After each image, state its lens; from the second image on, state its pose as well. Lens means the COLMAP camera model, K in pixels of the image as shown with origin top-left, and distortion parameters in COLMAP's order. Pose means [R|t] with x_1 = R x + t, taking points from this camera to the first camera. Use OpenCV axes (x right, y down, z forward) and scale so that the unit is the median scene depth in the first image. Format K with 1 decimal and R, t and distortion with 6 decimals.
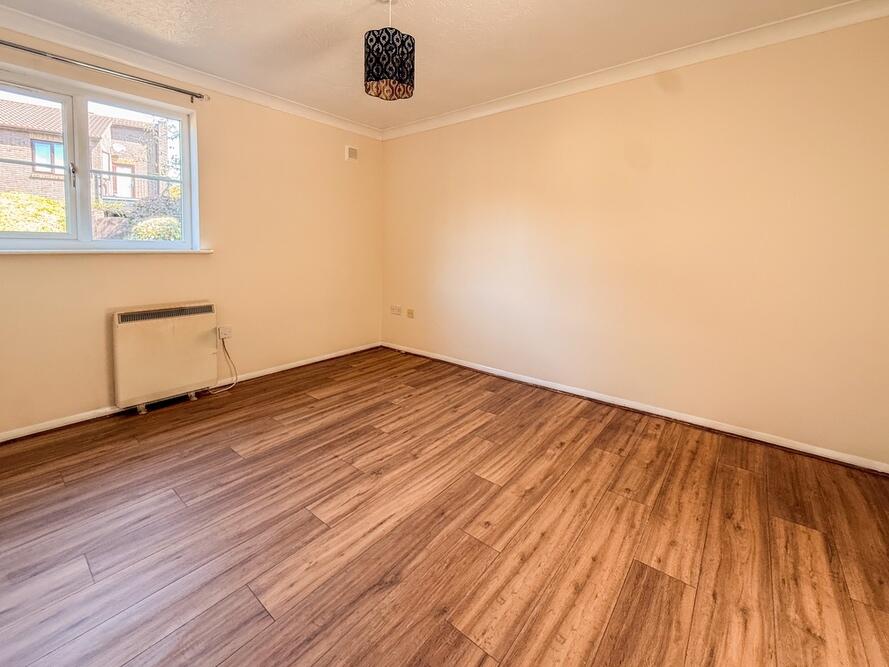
lens RADIAL K [[371.9, 0, 444.9], [0, 371.9, 299.6], [0, 0, 1]] dist [0.000024, 0.000061]
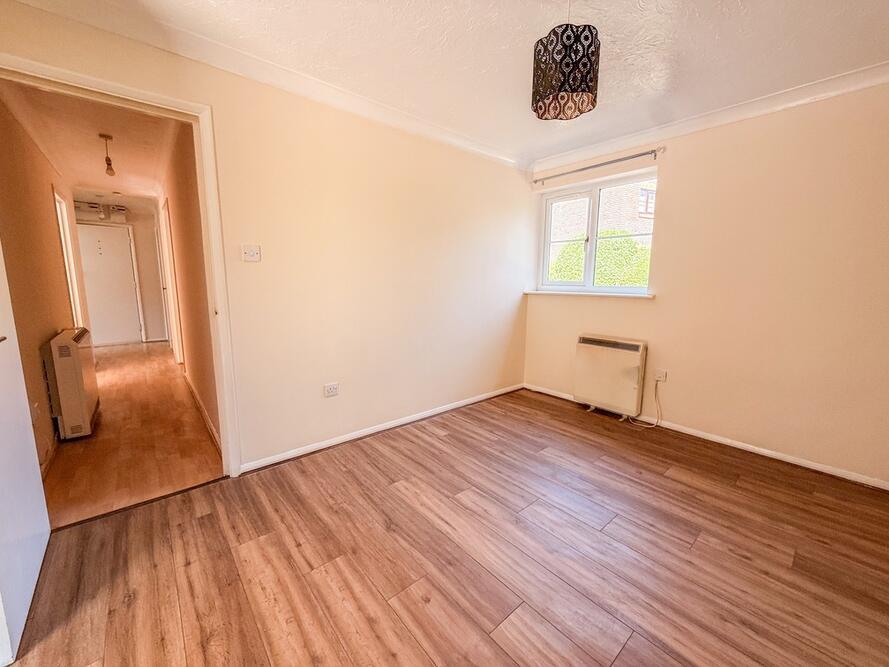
lens RADIAL K [[349.9, 0, 444.5], [0, 349.9, 333.5], [0, 0, 1]] dist [-0.000606, -0.000065]
pose [[-0.164999, 0.134872, -0.977029, 0.851319], [-0.147850, 0.976031, 0.159703, -0.173541], [0.975149, 0.170804, -0.141103, 1.049531]]
